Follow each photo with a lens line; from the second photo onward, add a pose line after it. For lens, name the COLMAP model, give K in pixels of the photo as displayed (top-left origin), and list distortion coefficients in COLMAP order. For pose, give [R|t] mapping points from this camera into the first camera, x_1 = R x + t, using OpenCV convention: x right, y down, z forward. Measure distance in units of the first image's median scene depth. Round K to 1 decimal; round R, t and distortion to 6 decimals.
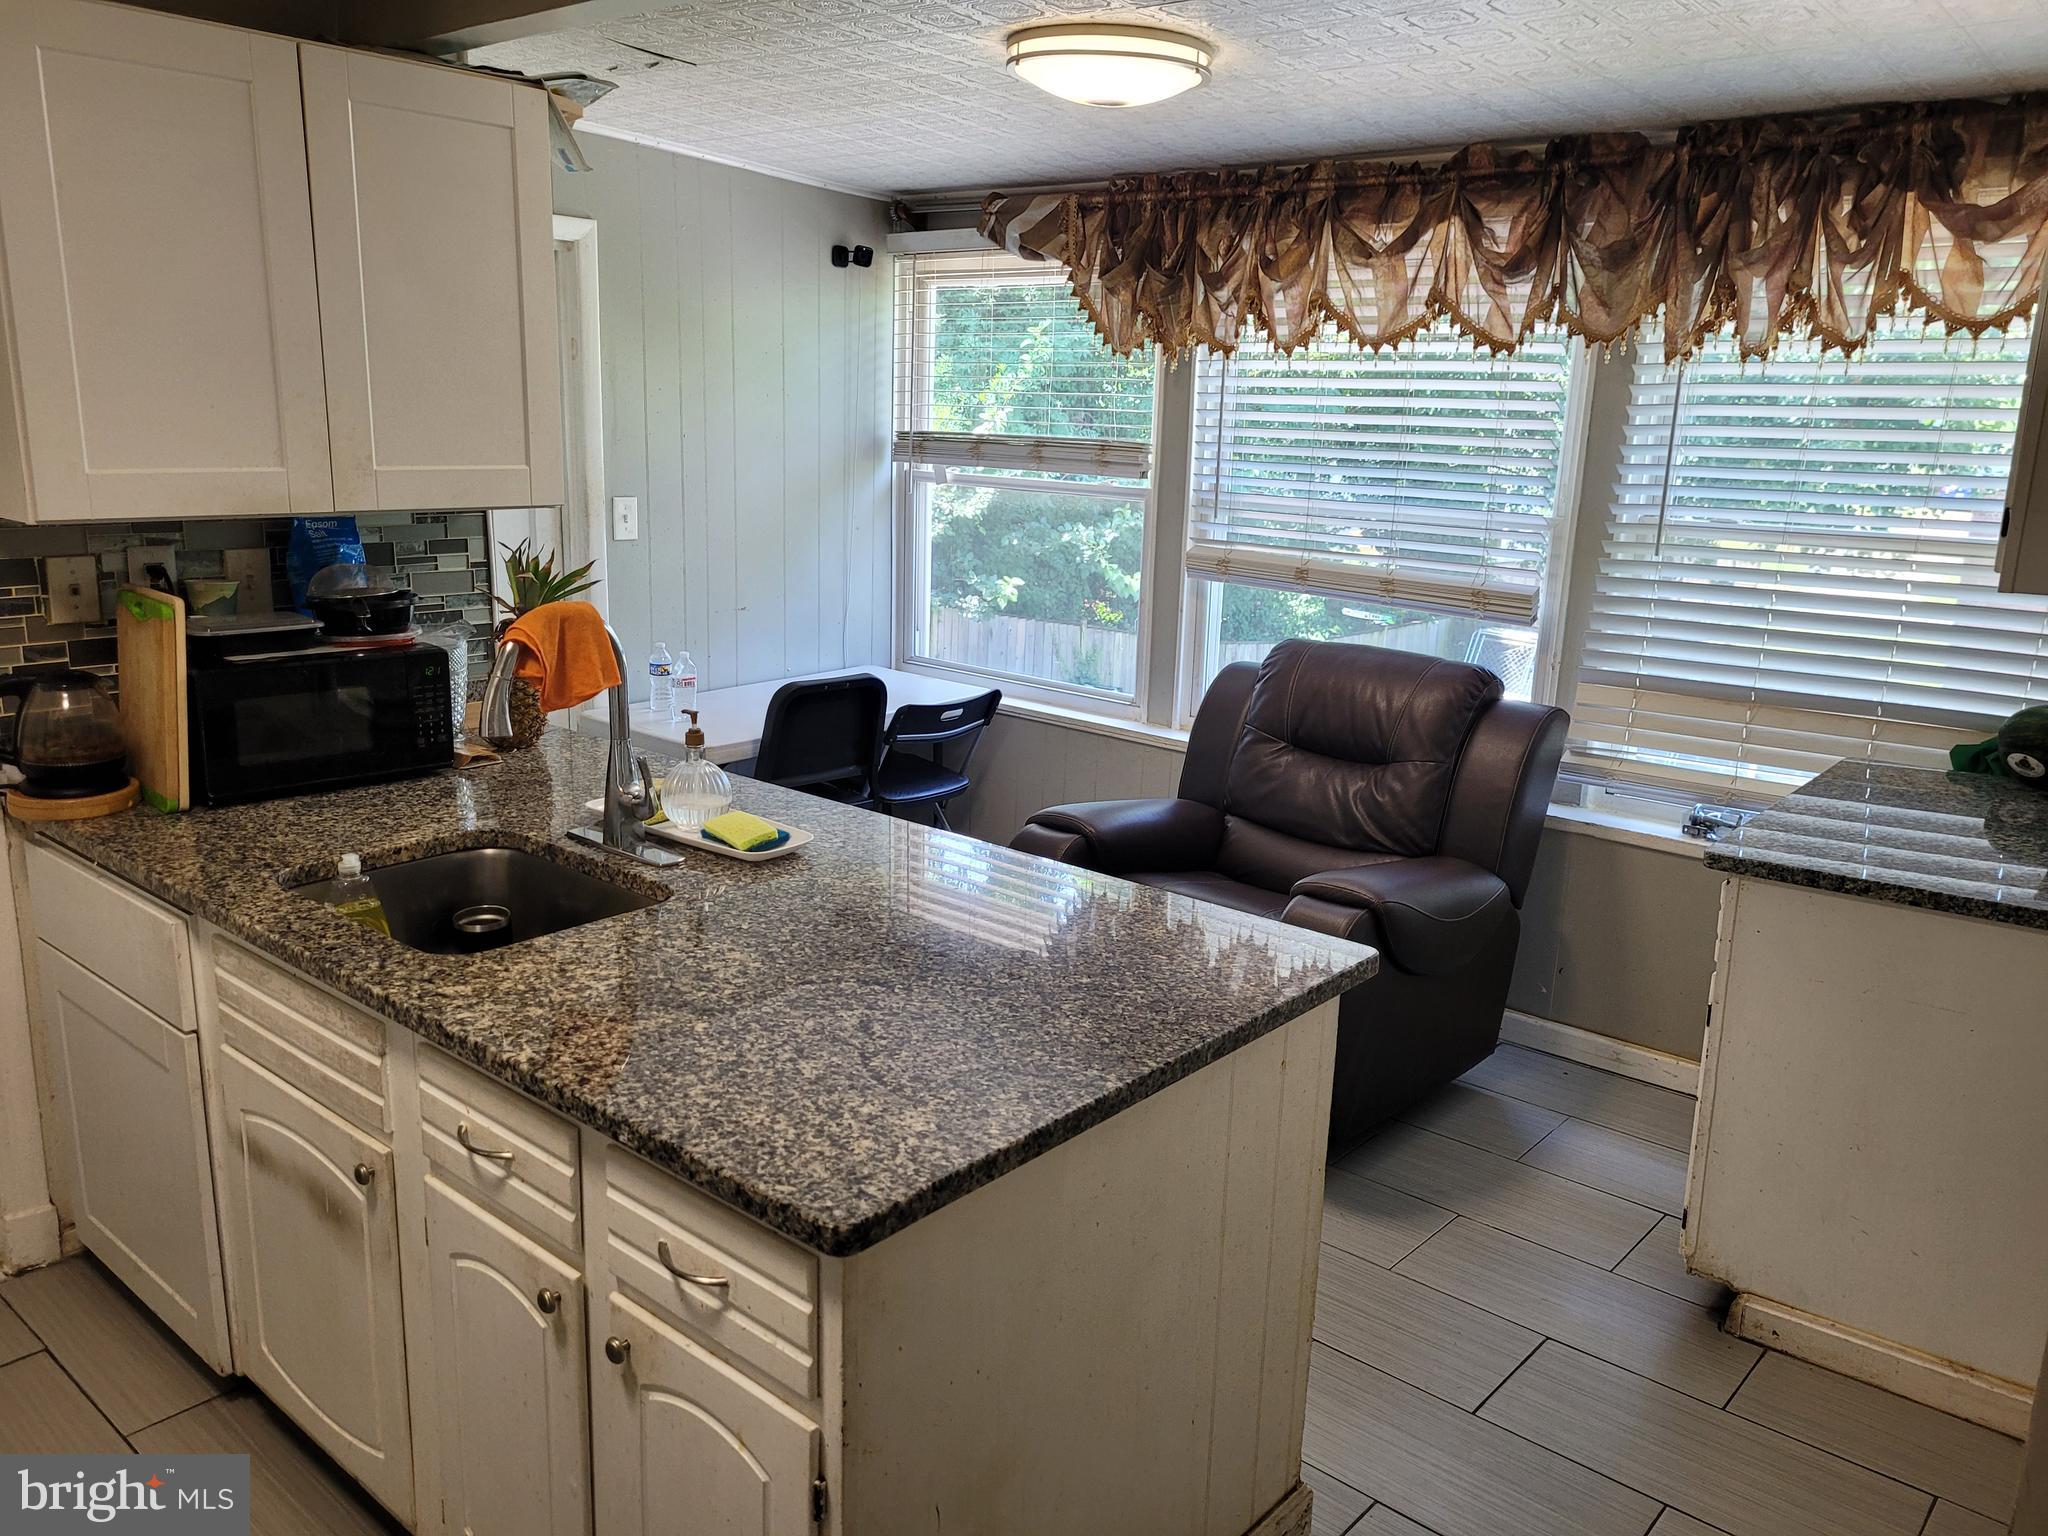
lens RADIAL K [[1549.7, 0, 1024.1], [0, 1549.7, 767.6], [0, 0, 1]] dist [0.002791, -0.000628]
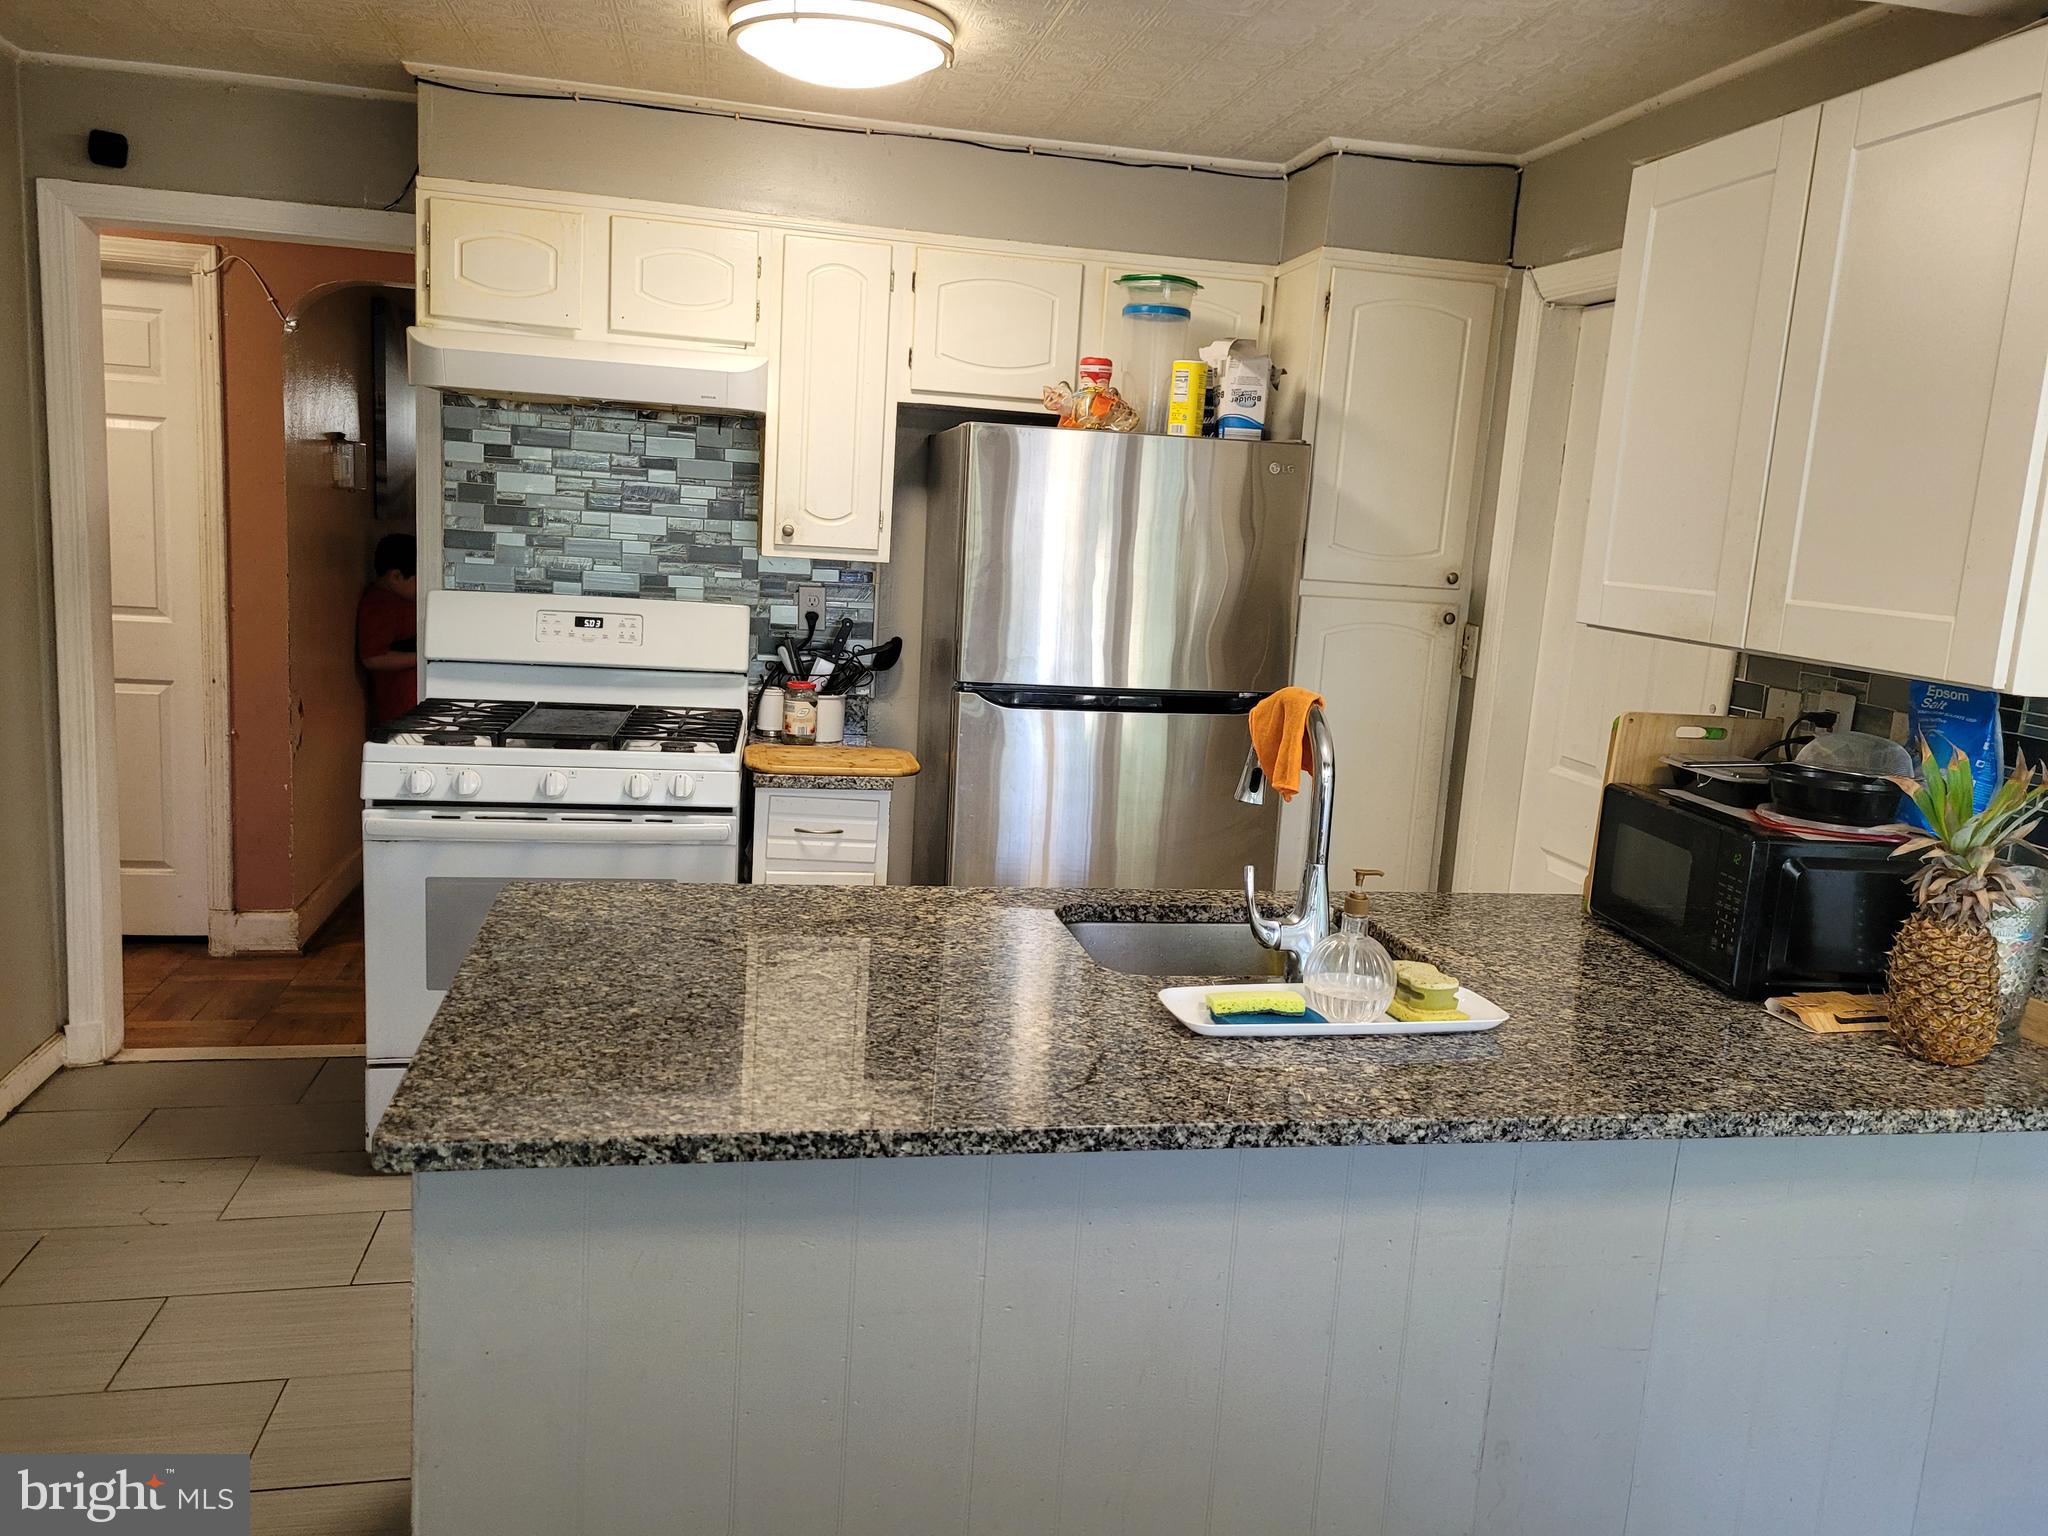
lens RADIAL K [[1549.7, 0, 1027.2], [0, 1549.7, 766.5], [0, 0, 1]] dist [0.002791, -0.000628]
pose [[-0.608930, 0.065882, -0.790483, 0.529645], [-0.265754, 0.922008, 0.281561, -0.276488], [0.747382, 0.381525, -0.543930, 1.380950]]
